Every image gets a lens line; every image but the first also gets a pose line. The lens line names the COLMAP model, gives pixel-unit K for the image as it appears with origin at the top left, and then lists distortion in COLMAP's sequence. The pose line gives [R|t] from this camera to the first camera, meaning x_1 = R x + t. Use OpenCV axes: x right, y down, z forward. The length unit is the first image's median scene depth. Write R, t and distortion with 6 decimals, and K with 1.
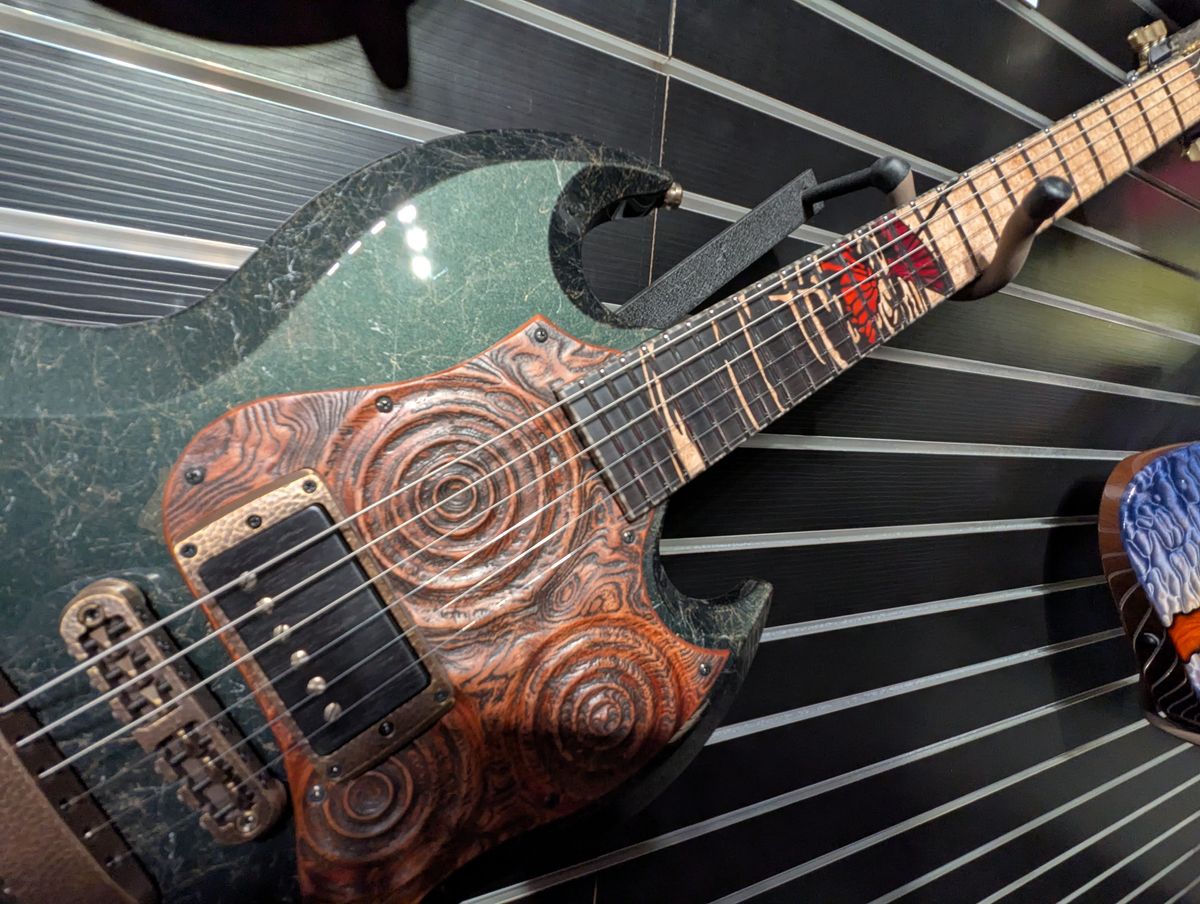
lens RADIAL K [[568.7, 0, 617.5], [0, 568.7, 455.1], [0, 0, 1]] dist [0.004169, -0.000110]
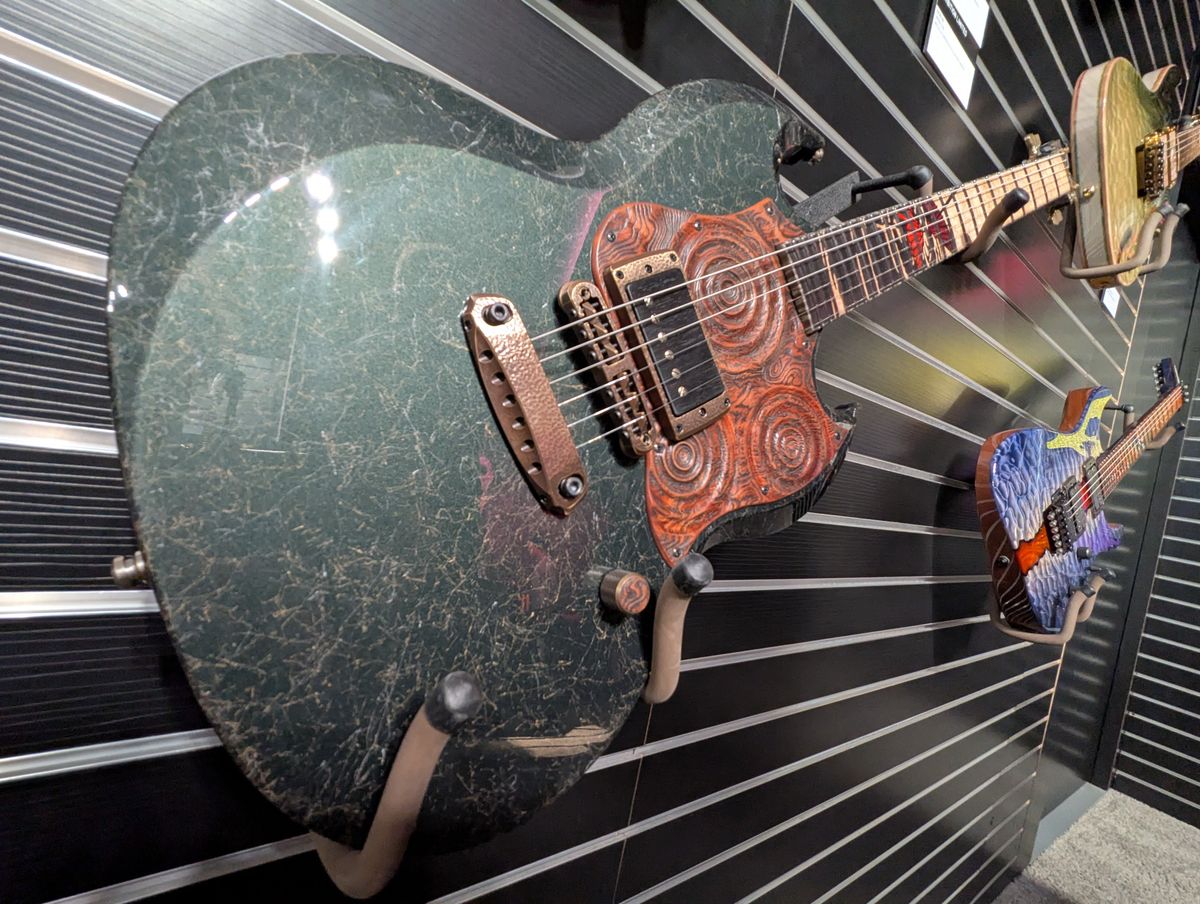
lens RADIAL K [[568.7, 0, 617.5], [0, 568.7, 455.1], [0, 0, 1]] dist [0.004169, -0.000110]
pose [[0.971917, 0.097866, 0.214010, -0.644496], [-0.086190, 0.994269, -0.063250, 0.479108], [-0.218973, 0.043028, 0.974782, -0.346425]]
